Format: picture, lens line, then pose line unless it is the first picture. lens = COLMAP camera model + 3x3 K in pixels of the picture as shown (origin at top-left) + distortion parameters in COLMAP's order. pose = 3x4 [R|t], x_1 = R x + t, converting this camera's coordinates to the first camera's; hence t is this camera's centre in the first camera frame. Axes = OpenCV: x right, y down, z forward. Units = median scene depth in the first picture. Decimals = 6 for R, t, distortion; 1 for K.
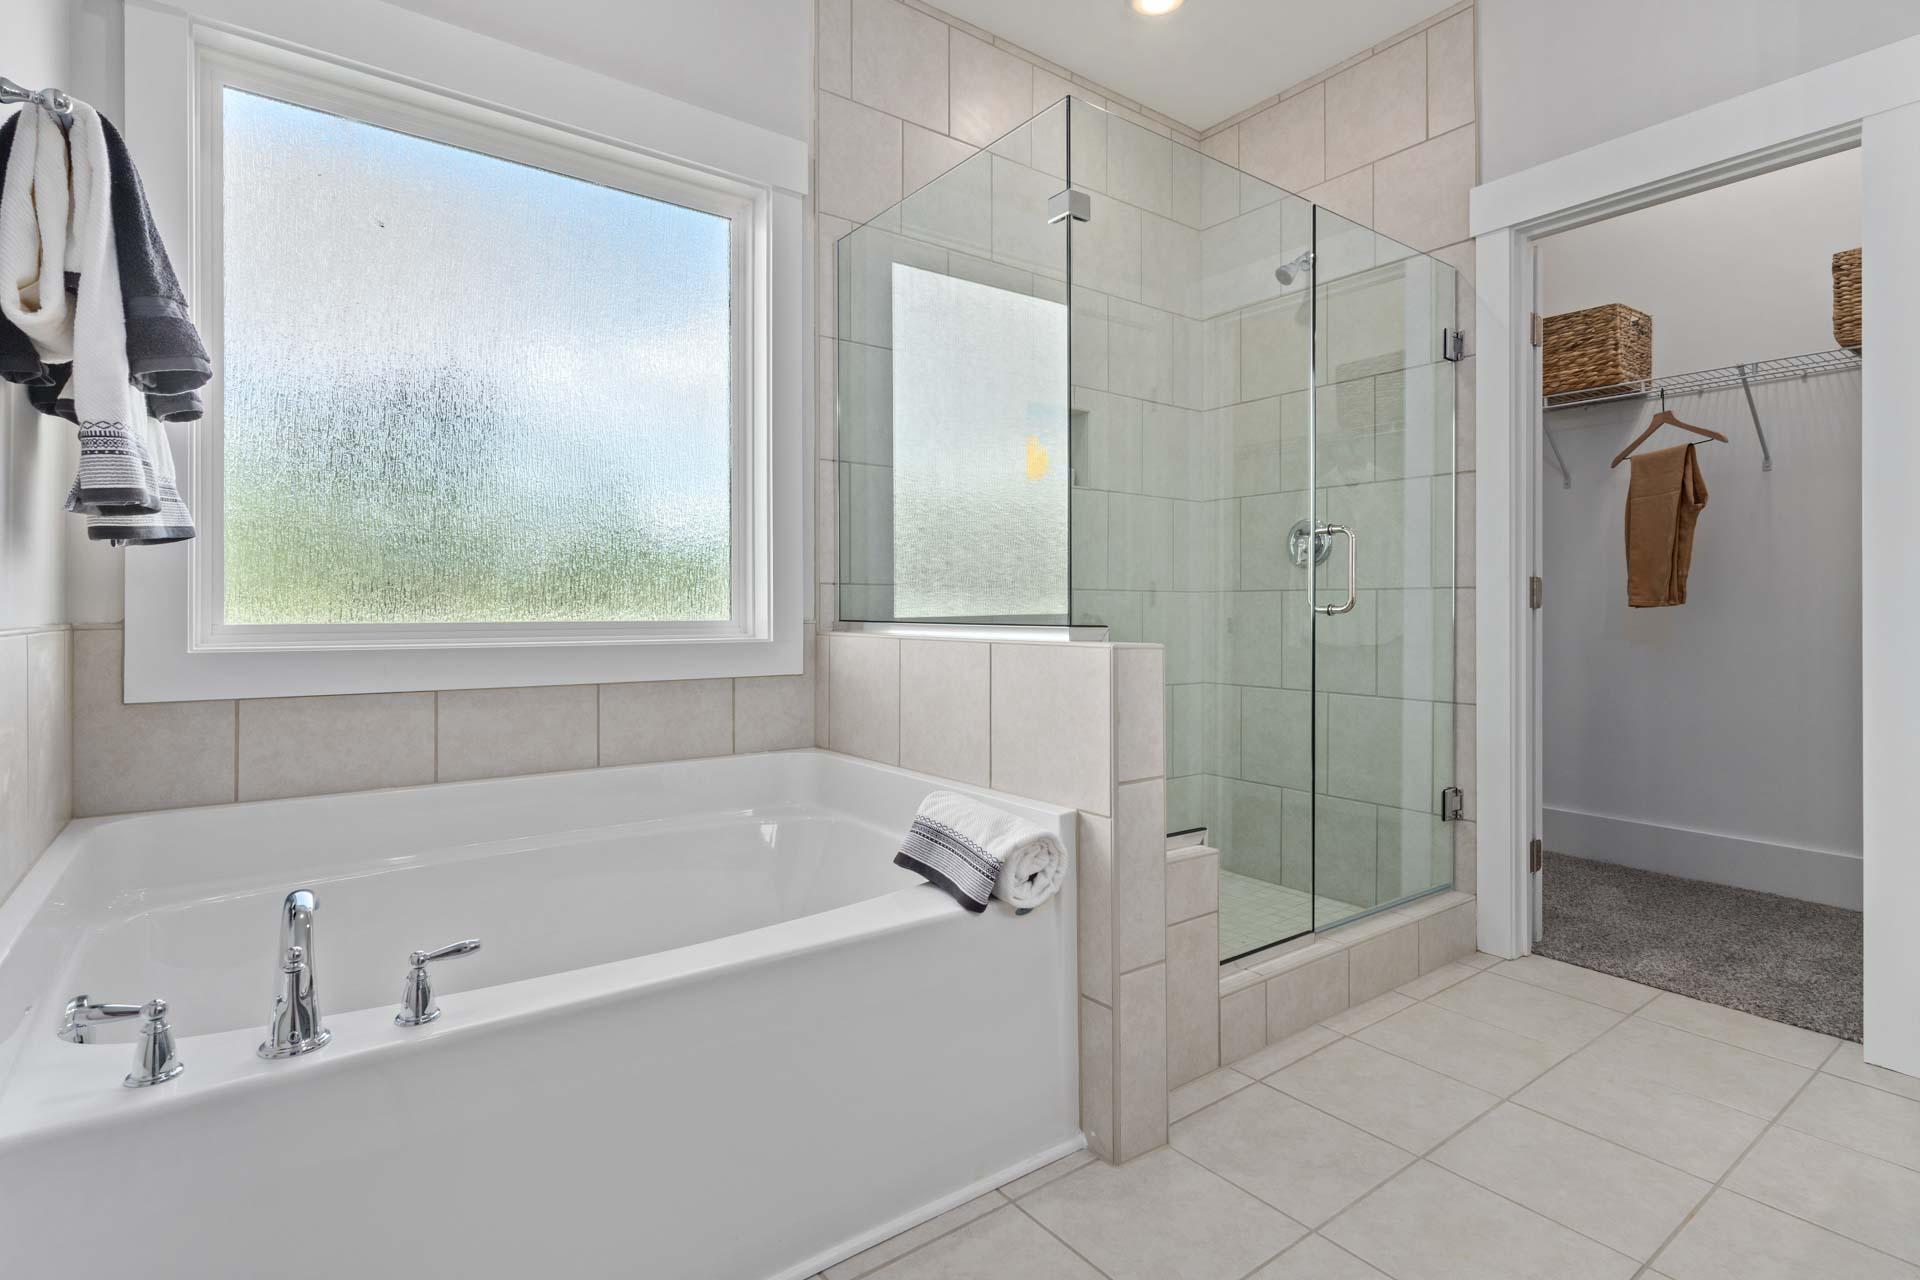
lens RADIAL K [[956.3, 0, 958.6], [0, 956.3, 624.3], [0, 0, 1]] dist [-0.003381, -0.000411]
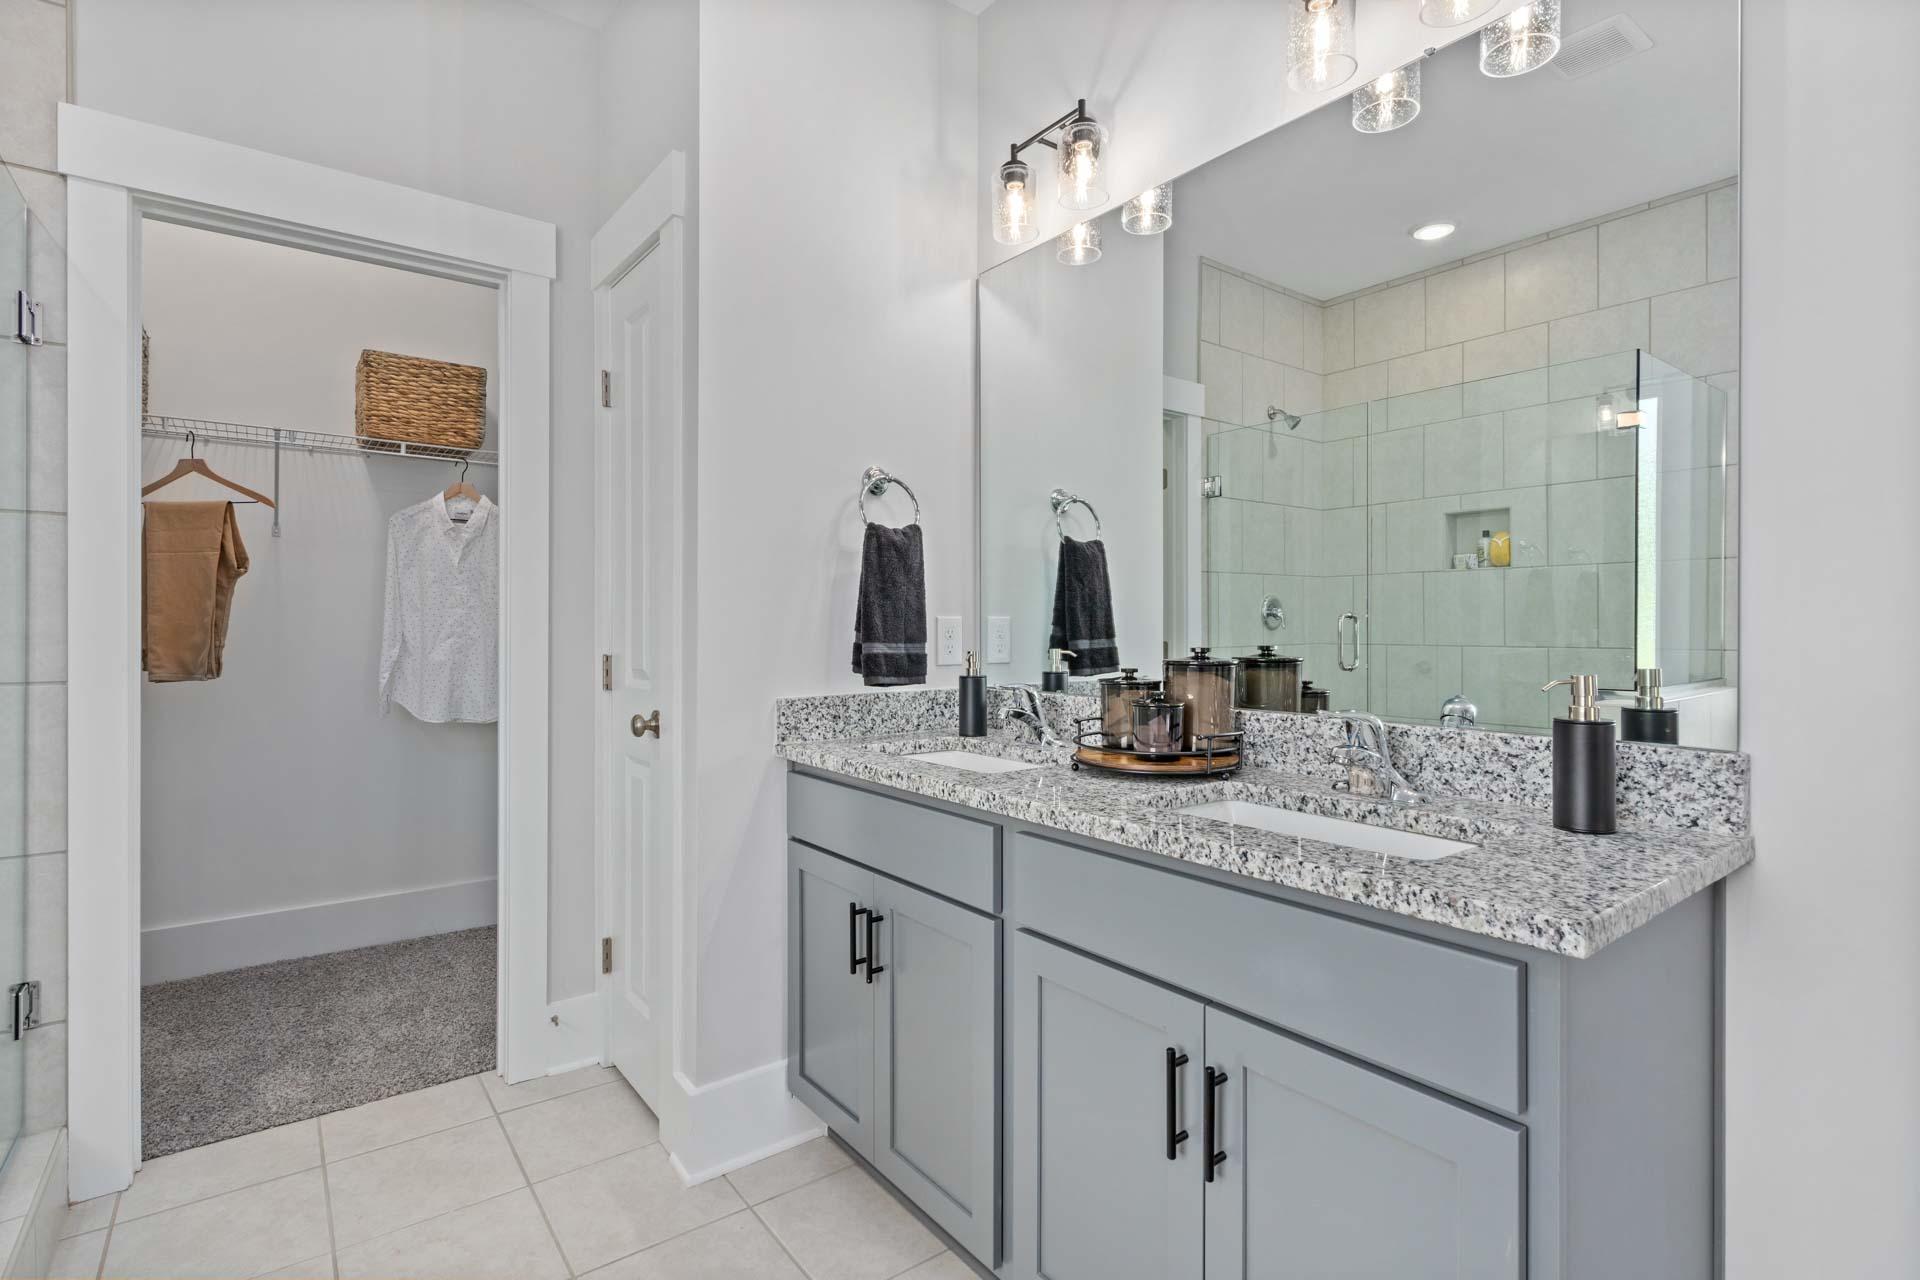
lens RADIAL K [[908.8, 0, 957.1], [0, 908.8, 636.0], [0, 0, 1]] dist [0.001512, -0.000675]
pose [[-0.002580, -0.011165, 0.999934, -0.112072], [0.009336, 0.999894, 0.011189, -0.070659], [-0.999953, 0.009365, -0.002476, 0.341992]]
